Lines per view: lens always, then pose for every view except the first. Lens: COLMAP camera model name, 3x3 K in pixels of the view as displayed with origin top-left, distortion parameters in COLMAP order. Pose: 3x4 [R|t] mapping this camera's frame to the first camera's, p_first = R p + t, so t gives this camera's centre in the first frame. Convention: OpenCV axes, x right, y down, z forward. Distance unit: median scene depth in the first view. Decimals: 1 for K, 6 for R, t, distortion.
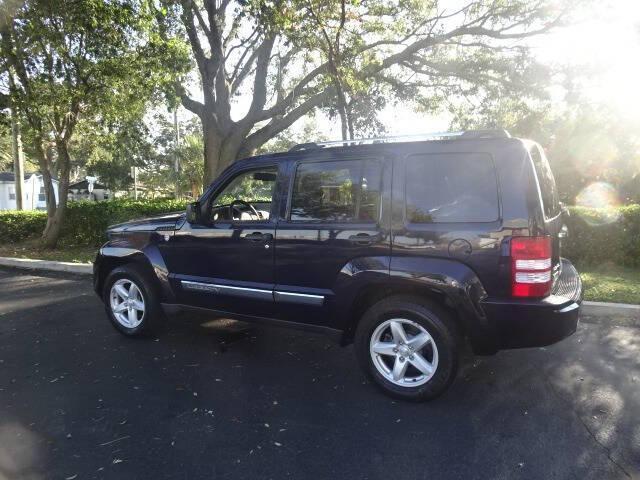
lens RADIAL K [[453.5, 0, 320.0], [0, 453.5, 240.0], [0, 0, 1]] dist [0.009294, -0.005136]
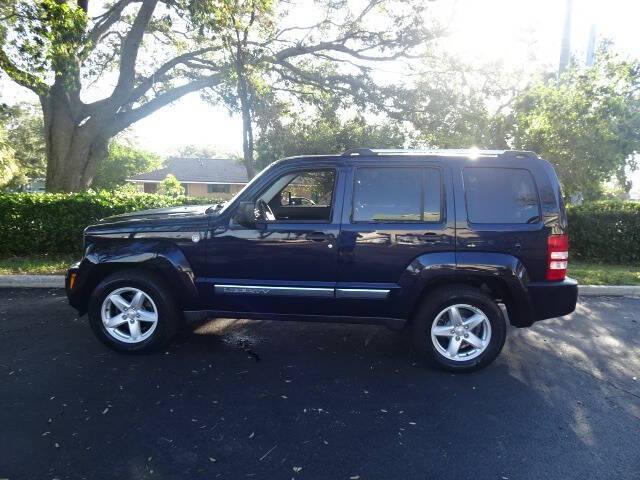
lens RADIAL K [[453.5, 0, 320.0], [0, 453.5, 240.0], [0, 0, 1]] dist [0.009294, -0.005136]
pose [[0.902600, -0.014936, 0.430221, -0.635469], [0.012568, 0.999886, 0.008346, -0.009176], [-0.430297, -0.002126, 0.902685, 0.080836]]
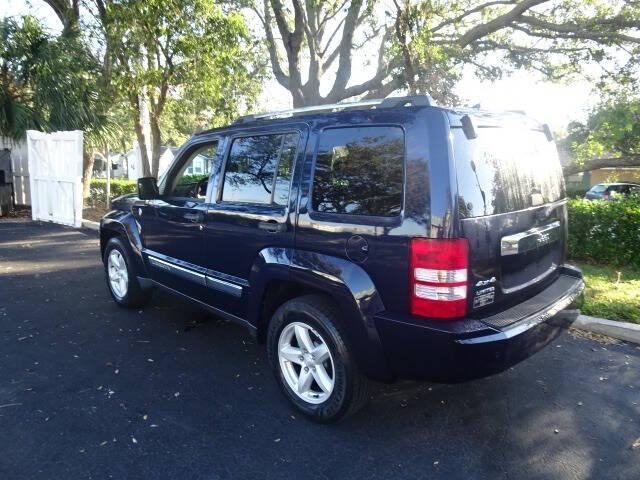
lens RADIAL K [[453.5, 0, 320.0], [0, 453.5, 240.0], [0, 0, 1]] dist [0.009294, -0.005136]
pose [[0.955630, 0.073368, -0.285286, 0.420011], [-0.060134, 0.996680, 0.054885, -0.029168], [0.288366, -0.035294, 0.956870, 0.191994]]
